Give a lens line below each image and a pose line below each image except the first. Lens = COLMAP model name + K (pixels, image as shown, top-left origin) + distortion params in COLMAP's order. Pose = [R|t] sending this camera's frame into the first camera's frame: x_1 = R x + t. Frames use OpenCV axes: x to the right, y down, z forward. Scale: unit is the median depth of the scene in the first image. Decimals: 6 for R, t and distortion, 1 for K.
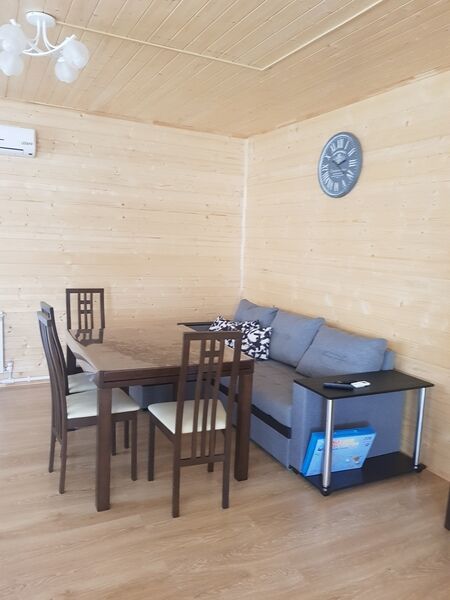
lens RADIAL K [[468.9, 0, 236.4], [0, 468.9, 306.9], [0, 0, 1]] dist [0.083515, -0.142462]
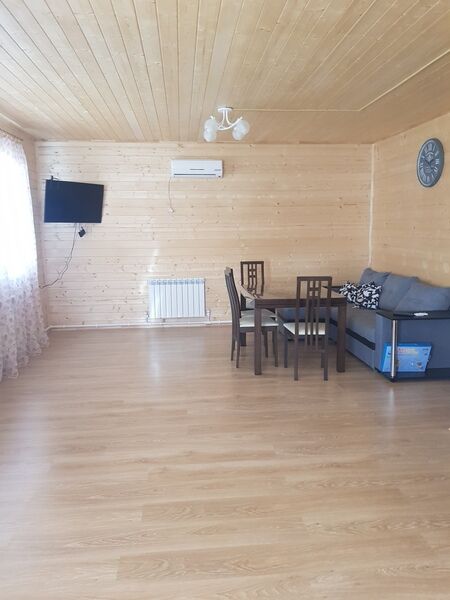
lens RADIAL K [[468.9, 0, 236.4], [0, 468.9, 306.9], [0, 0, 1]] dist [0.083515, -0.142462]
pose [[0.932321, 0.004923, -0.361599, 0.189151], [0.004355, 0.999682, 0.024837, 0.071930], [0.361606, -0.024731, 0.932003, -0.457424]]
